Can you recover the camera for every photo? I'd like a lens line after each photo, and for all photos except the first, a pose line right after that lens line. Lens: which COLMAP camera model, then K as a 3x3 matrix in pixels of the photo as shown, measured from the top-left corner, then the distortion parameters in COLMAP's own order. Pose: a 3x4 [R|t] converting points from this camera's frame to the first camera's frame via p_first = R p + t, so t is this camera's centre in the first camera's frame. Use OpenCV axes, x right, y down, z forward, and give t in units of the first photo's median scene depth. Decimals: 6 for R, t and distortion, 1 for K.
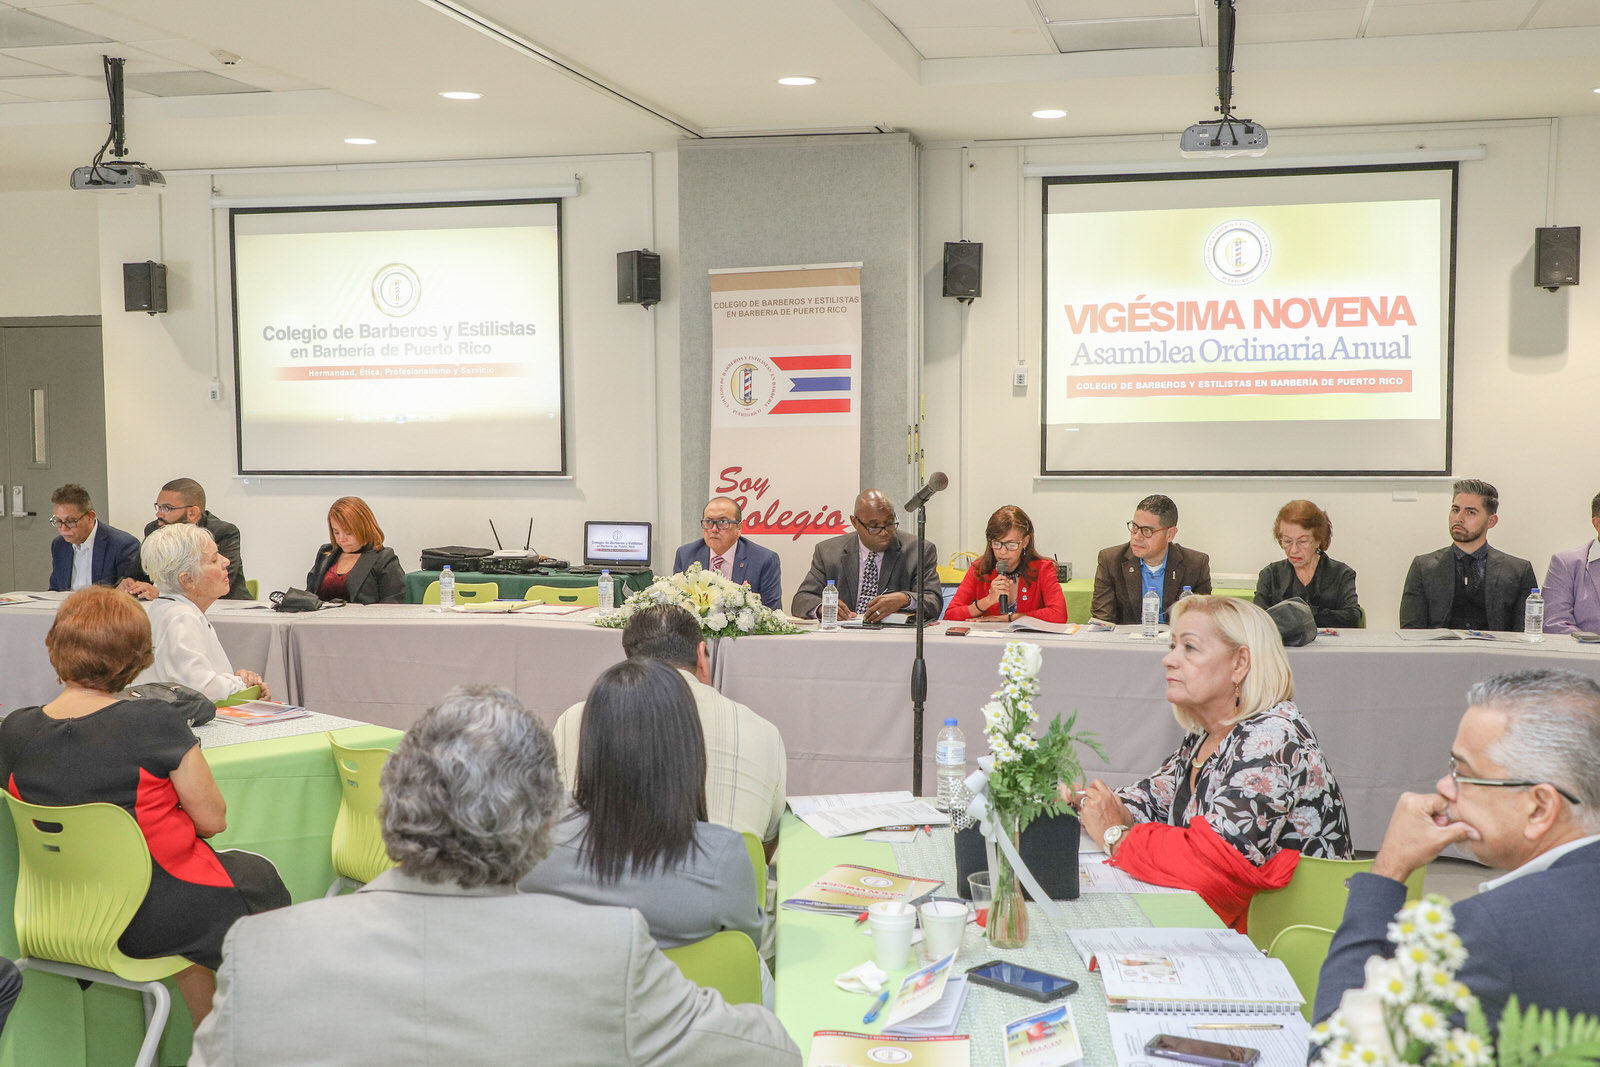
lens RADIAL K [[1760.5, 0, 804.6], [0, 1760.5, 537.4], [0, 0, 1]] dist [0.016844, -0.011538]
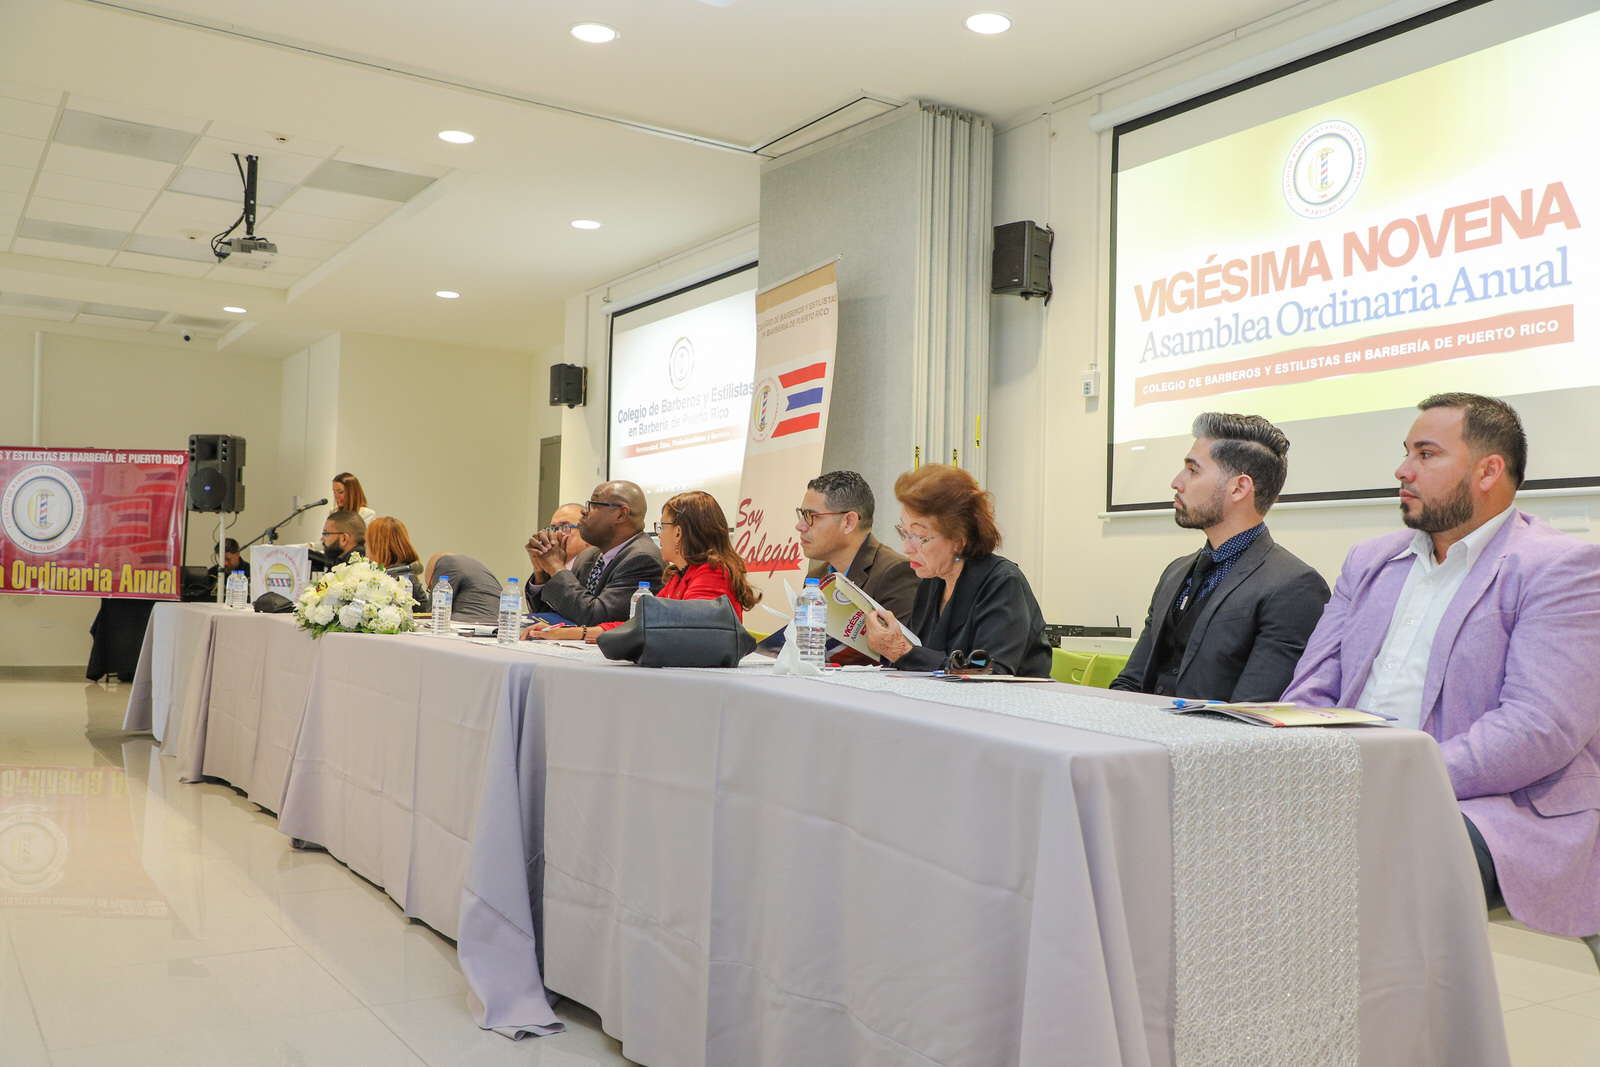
lens RADIAL K [[1386.6, 0, 809.5], [0, 1386.6, 541.0], [0, 0, 1]] dist [0.005228, -0.002080]
pose [[0.727102, -0.002952, -0.686523, 0.467125], [-0.078084, 0.993146, -0.086970, 0.040550], [0.682074, 0.116843, 0.721888, 0.502168]]
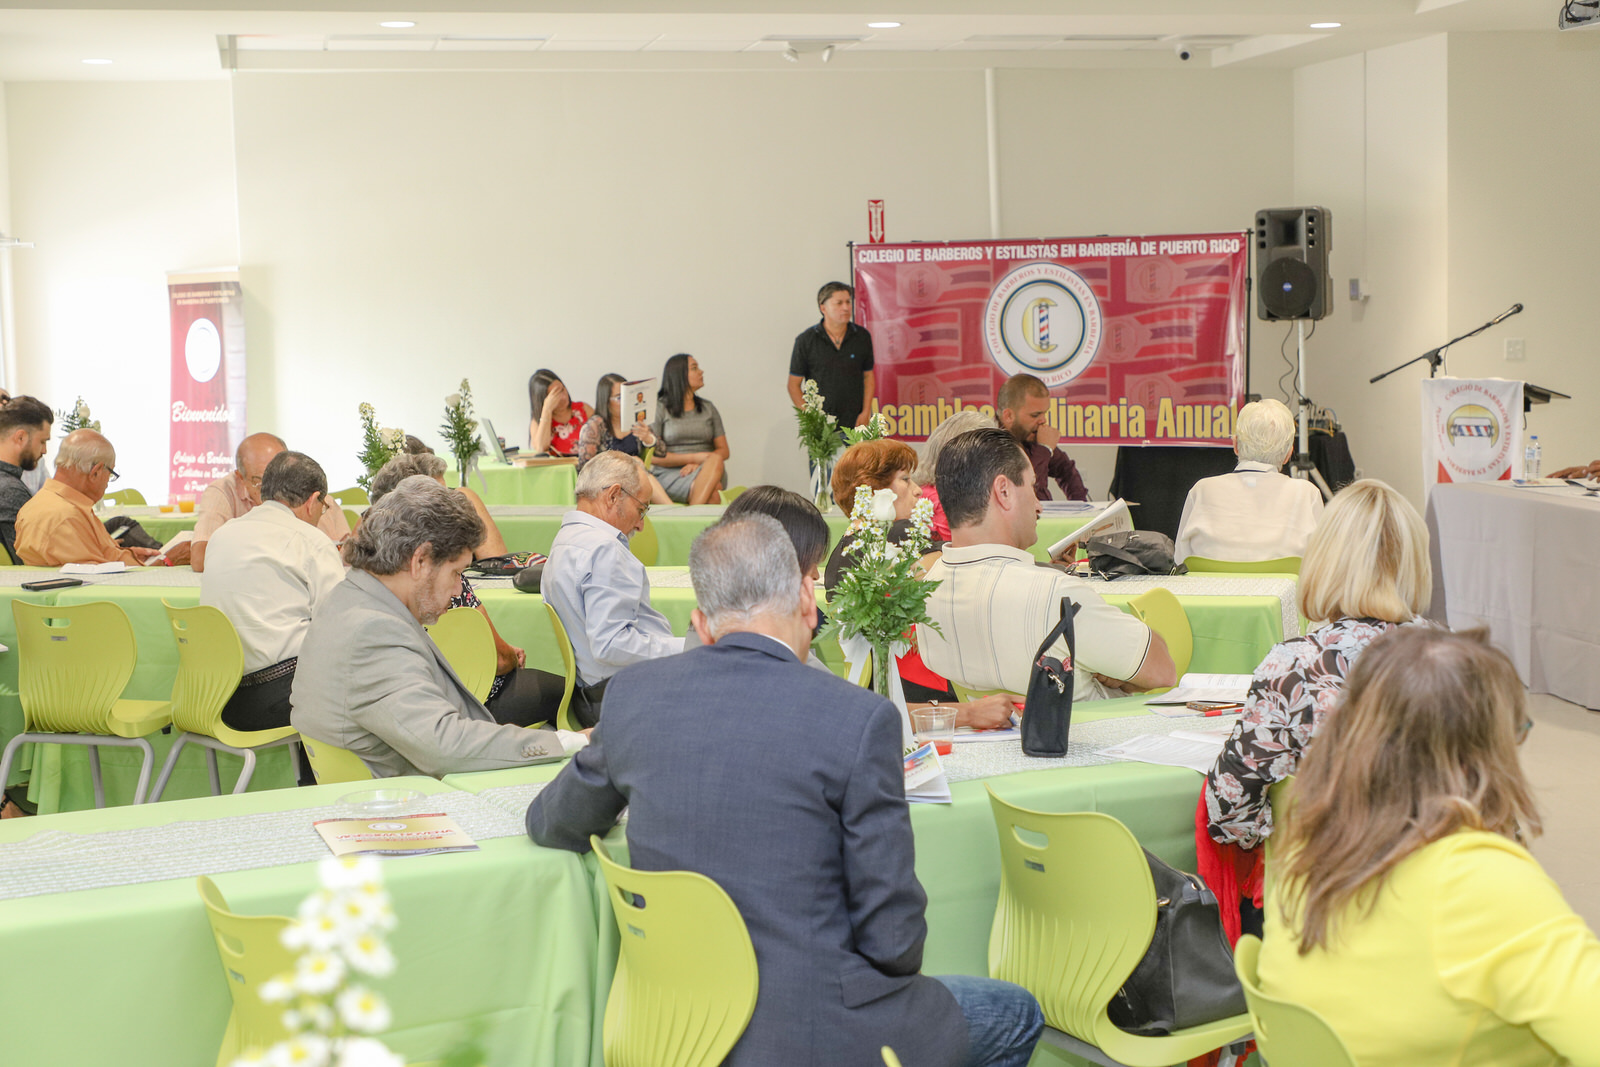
lens RADIAL K [[2444.7, 0, 834.3], [0, 2444.7, 533.2], [0, 0, 1]] dist [0.000008, 0.092516]
pose [[0.448360, 0.072649, -0.890896, 0.465659], [-0.040013, 0.997324, 0.061190, -0.001391], [0.892957, 0.008212, 0.450067, 0.086855]]
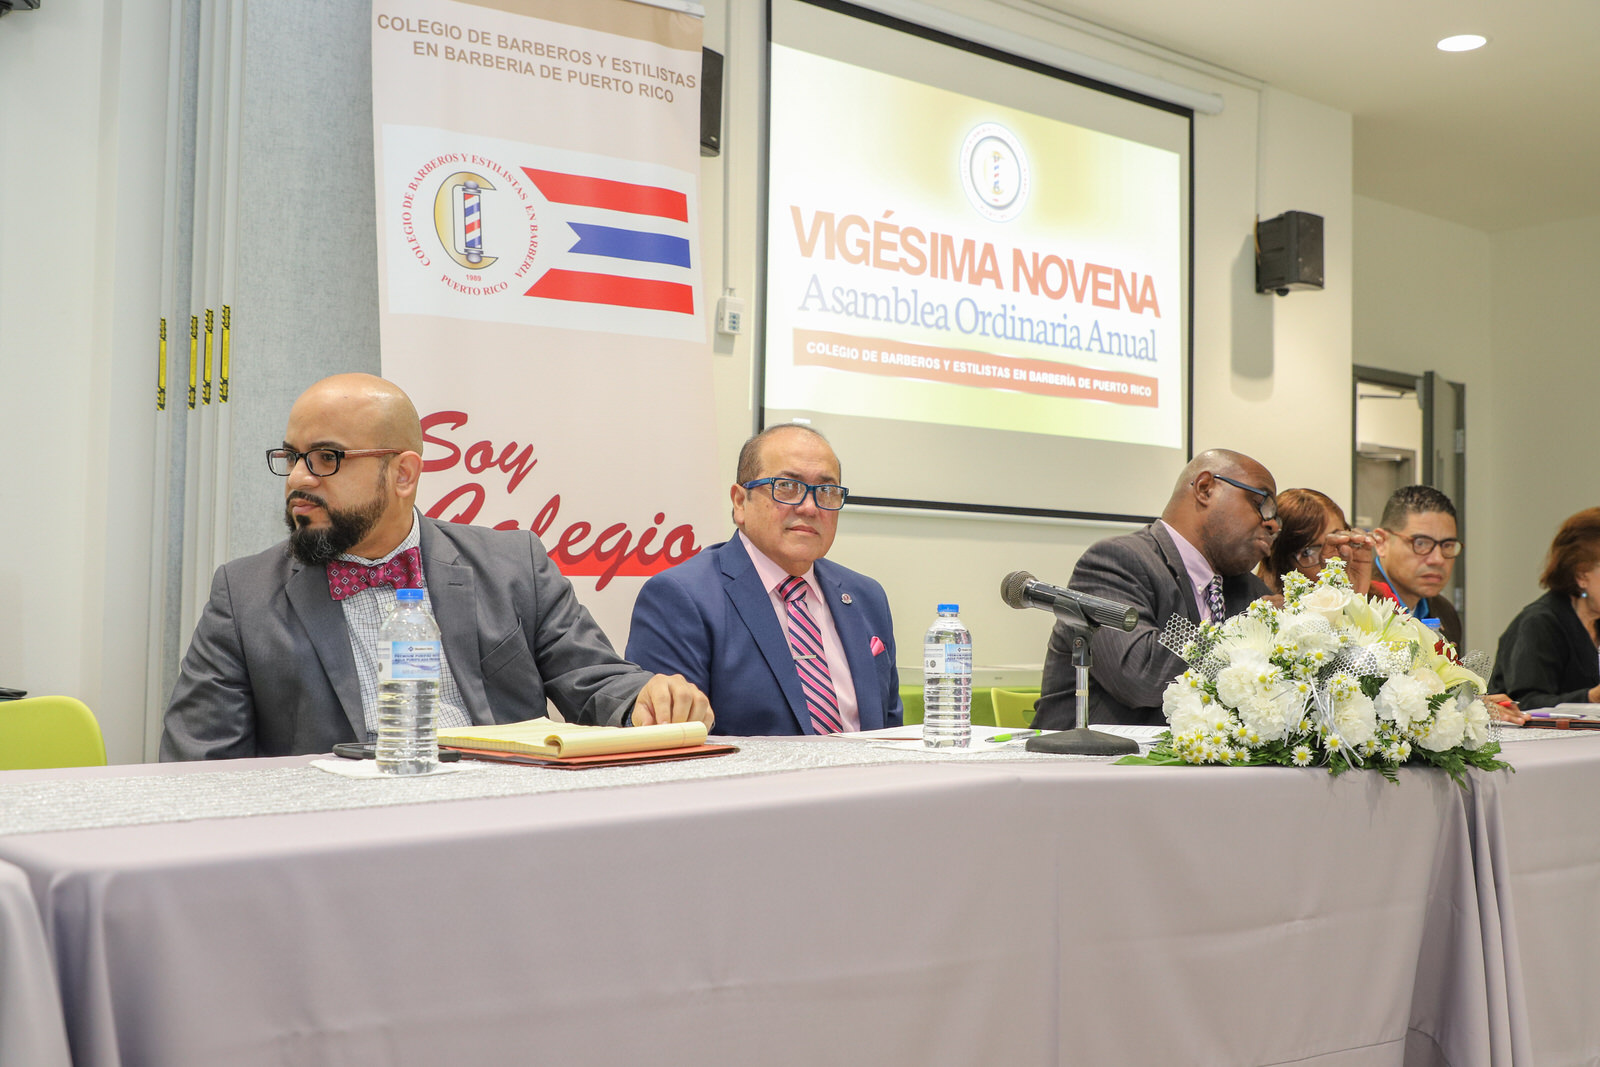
lens RADIAL K [[1756.0, 0, 801.4], [0, 1756.0, 540.6], [0, 0, 1]] dist [0.018149, -0.008404]
pose [[0.595299, 0.047356, 0.802107, -0.313753], [0.038853, 0.995397, -0.087604, 0.028474], [-0.802564, 0.083315, 0.590719, 0.686105]]
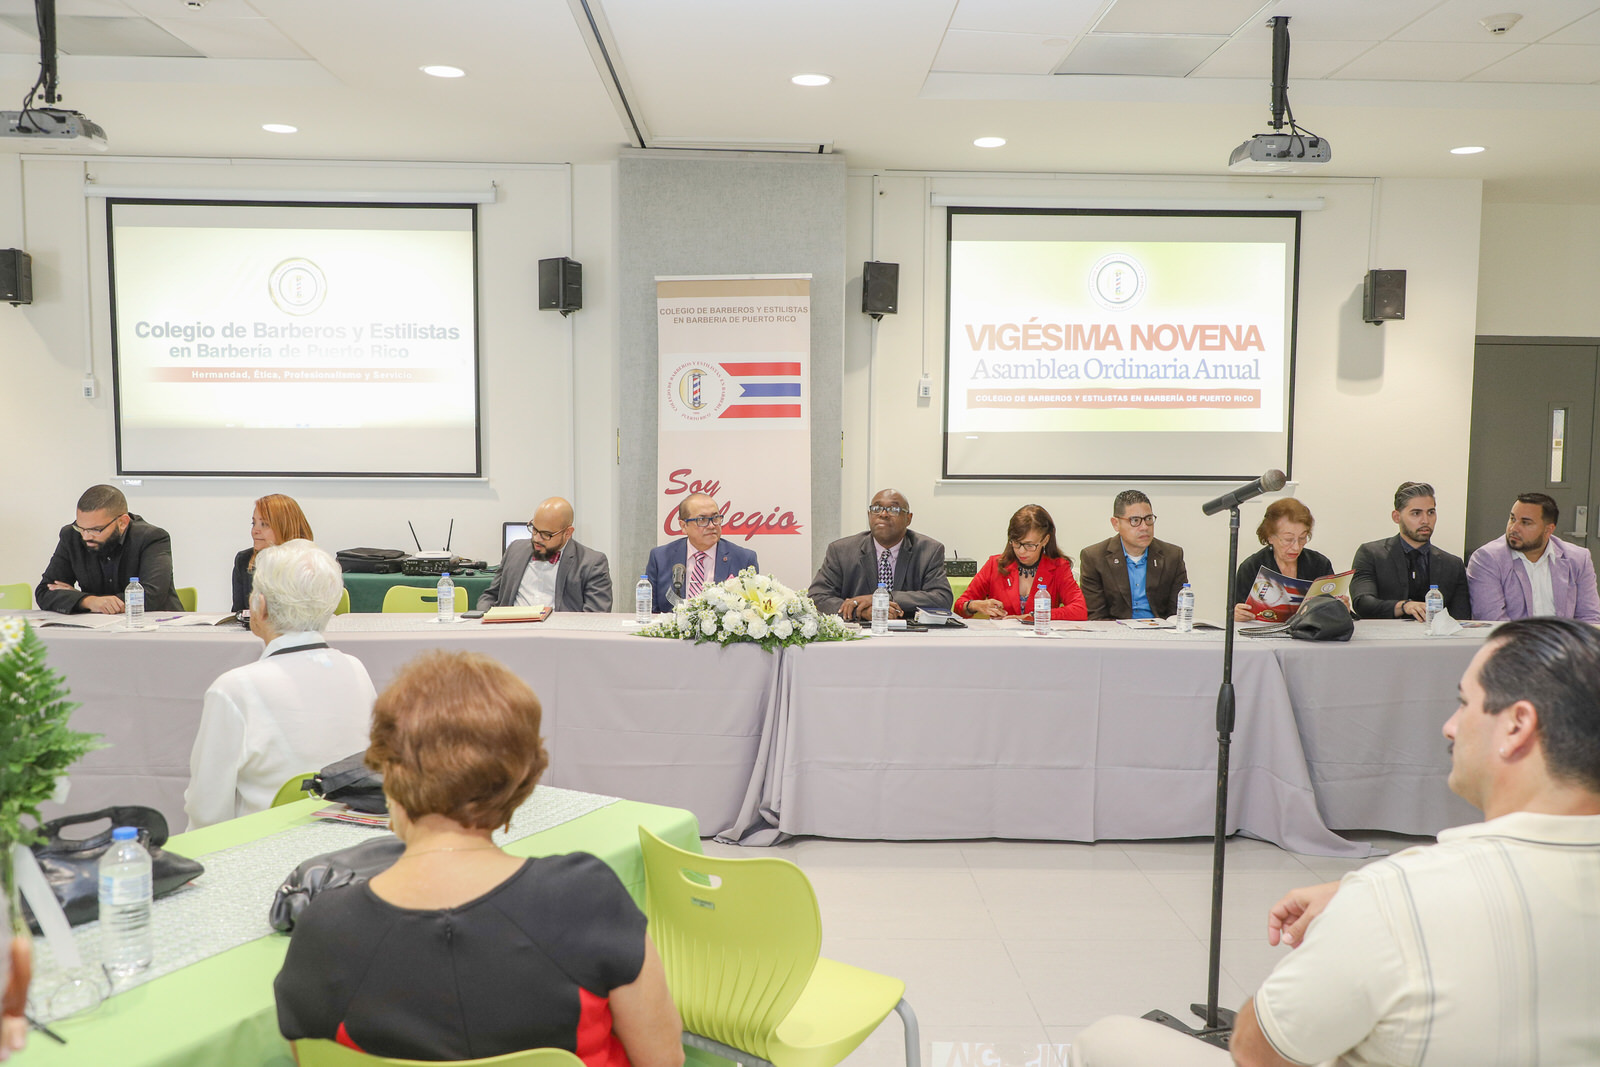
lens RADIAL K [[1321.6, 0, 802.4], [0, 1321.6, 537.3], [0, 0, 1]] dist [0.004681, 0.003684]
pose [[0.964770, -0.007559, 0.262985, -0.173821], [0.005920, 0.999958, 0.007023, -0.005331], [-0.263027, -0.005219, 0.964774, 0.235183]]
